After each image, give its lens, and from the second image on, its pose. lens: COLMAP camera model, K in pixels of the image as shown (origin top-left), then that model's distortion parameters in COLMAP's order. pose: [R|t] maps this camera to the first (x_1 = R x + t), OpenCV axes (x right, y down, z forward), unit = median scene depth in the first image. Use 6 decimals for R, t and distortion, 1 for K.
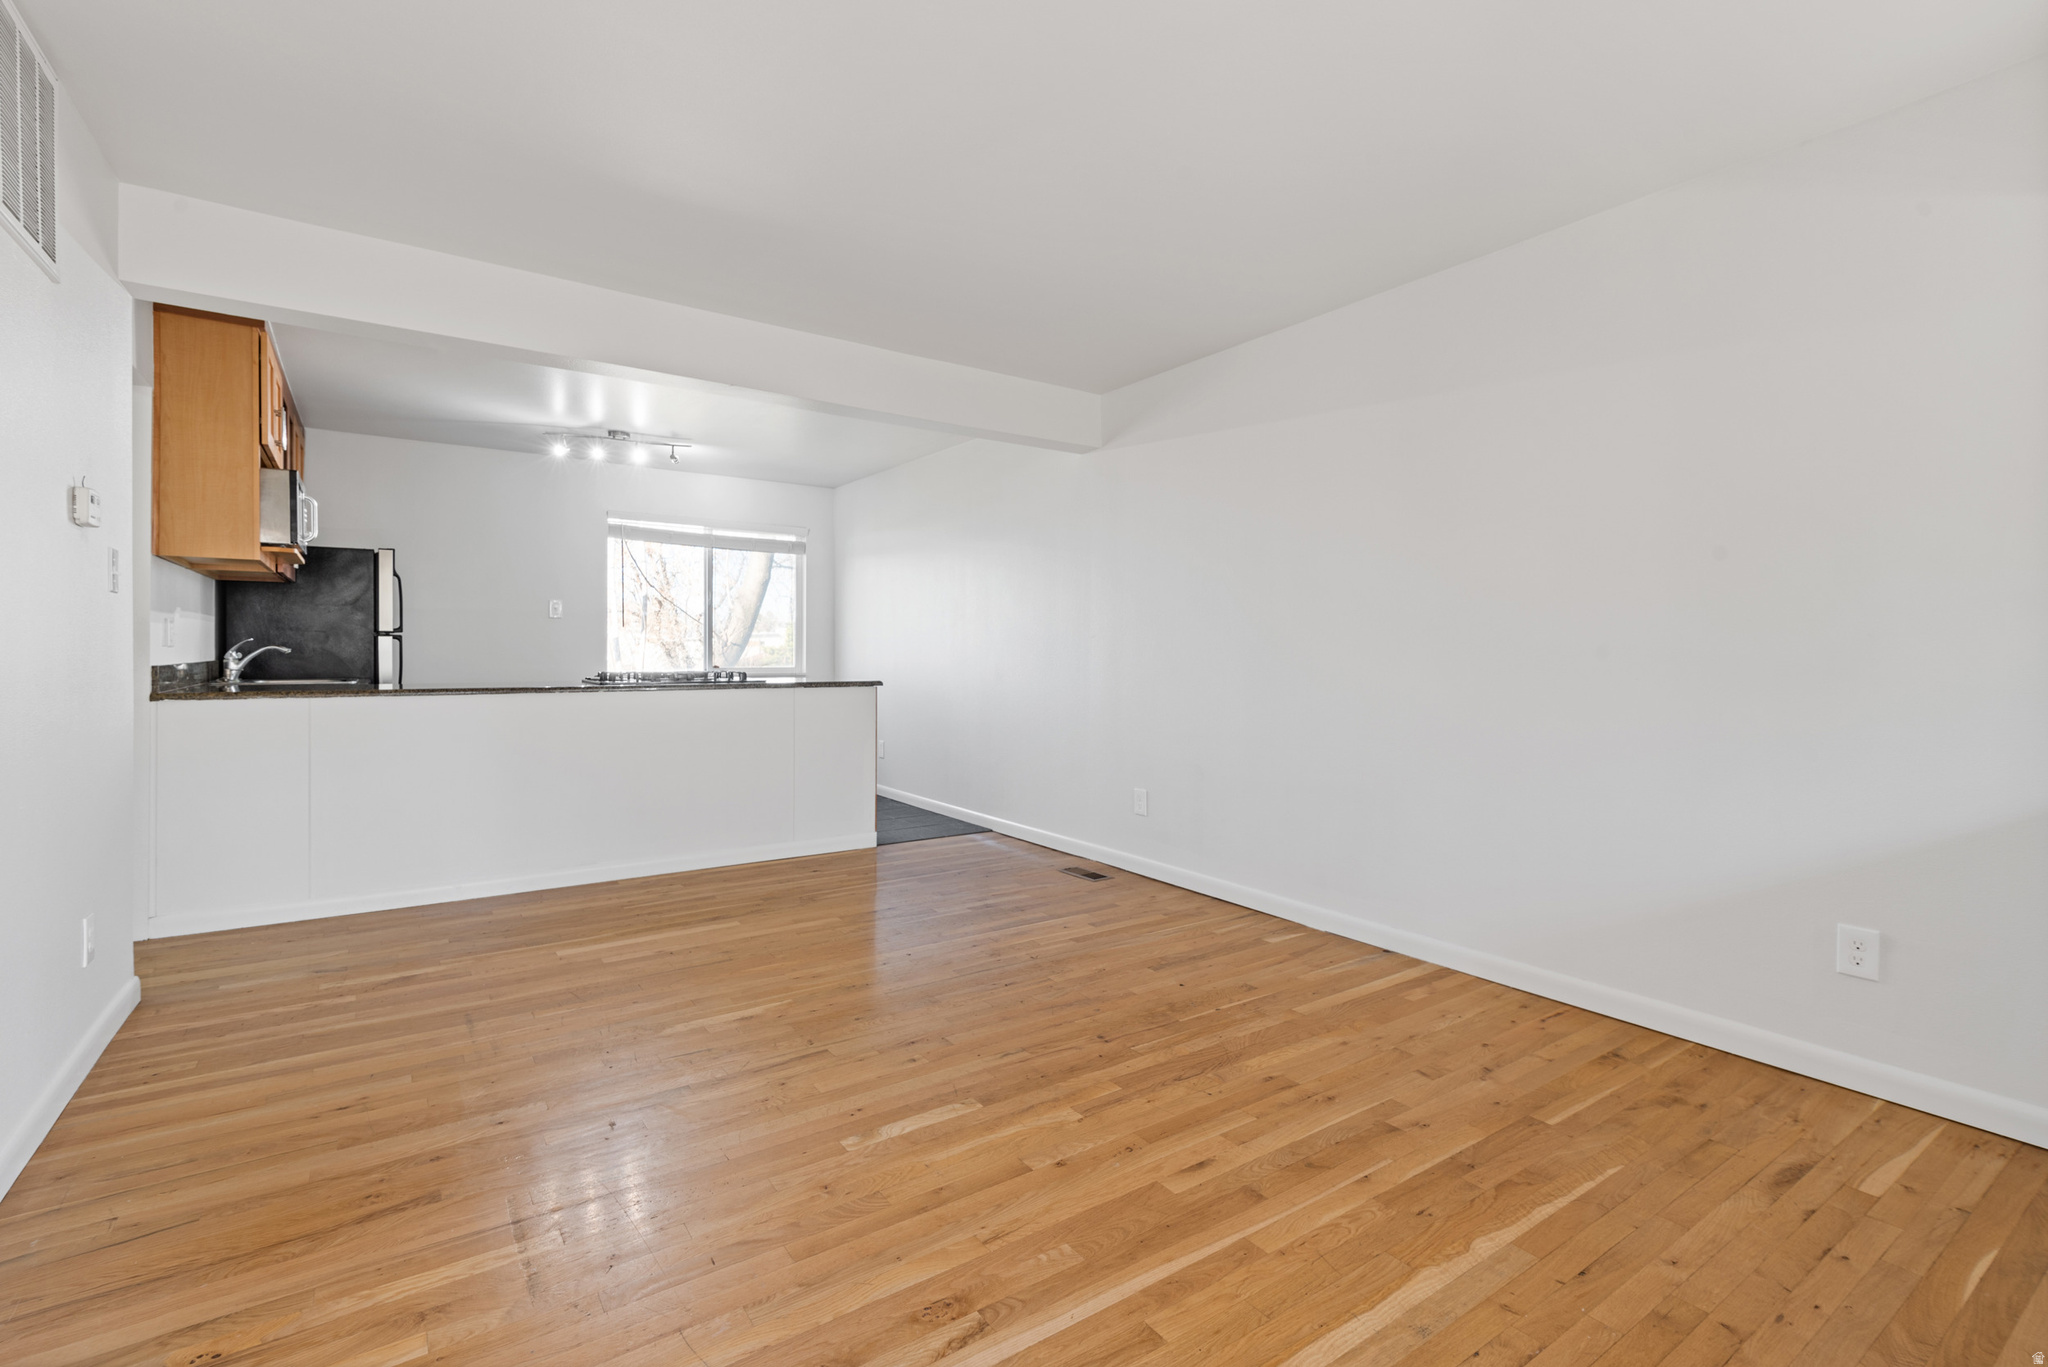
lens RADIAL K [[928.3, 0, 1024.6], [0, 928.3, 648.0], [0, 0, 1]] dist [0.024077, -0.007509]
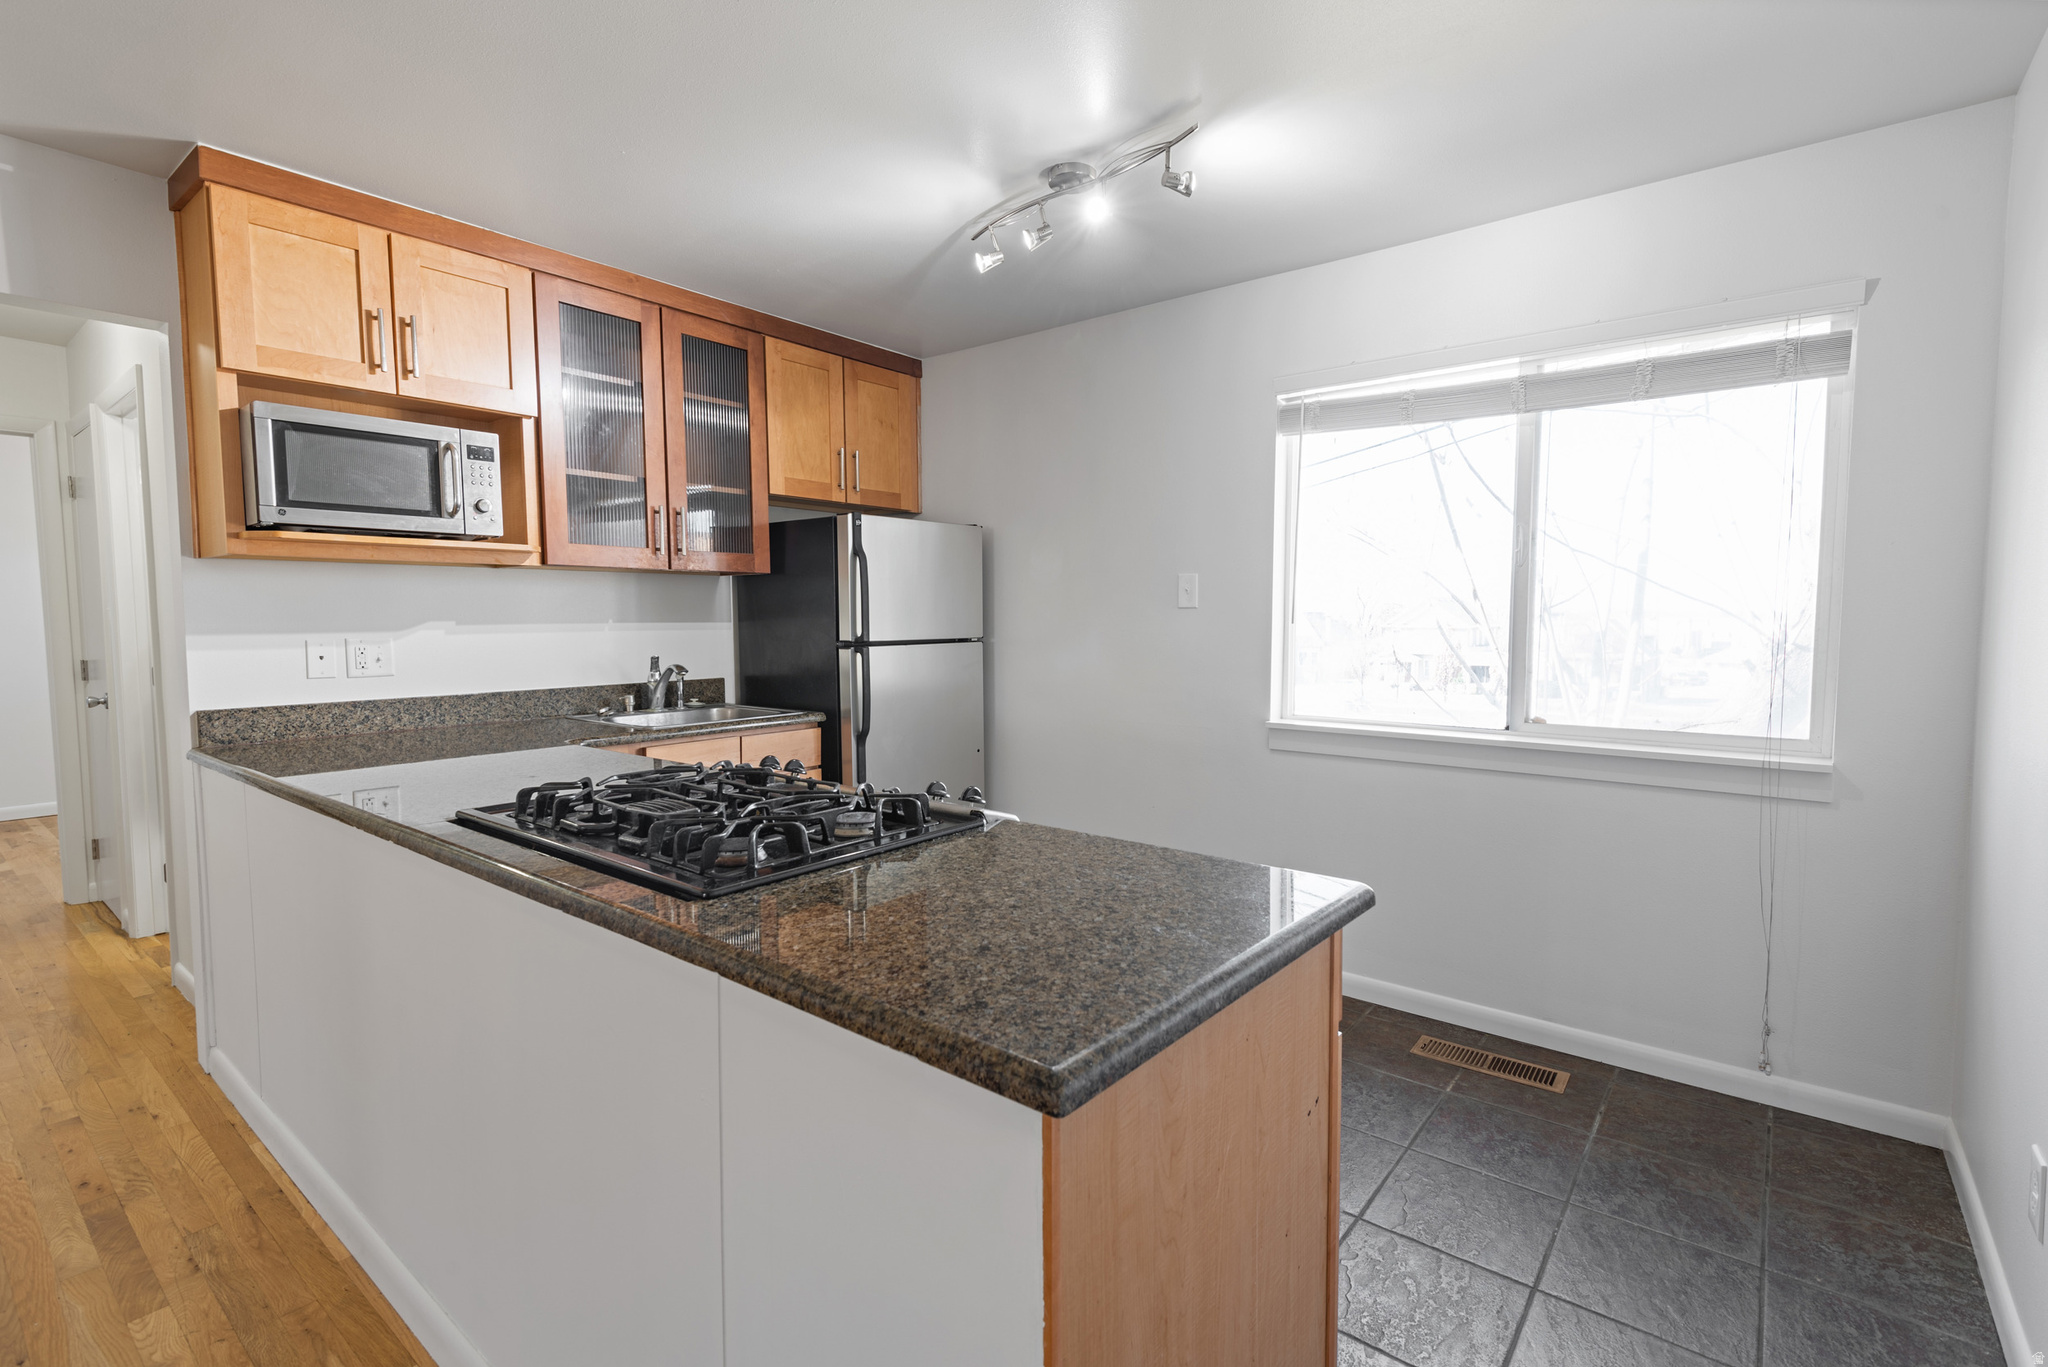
lens RADIAL K [[934.9, 0, 1024.8], [0, 934.9, 675.9], [0, 0, 1]] dist [0.014564, -0.000766]
pose [[0.286991, 0.058344, -0.956155, -0.048339], [0.006087, 0.998012, 0.062725, -0.061509], [0.957914, -0.023822, 0.286065, 1.719181]]
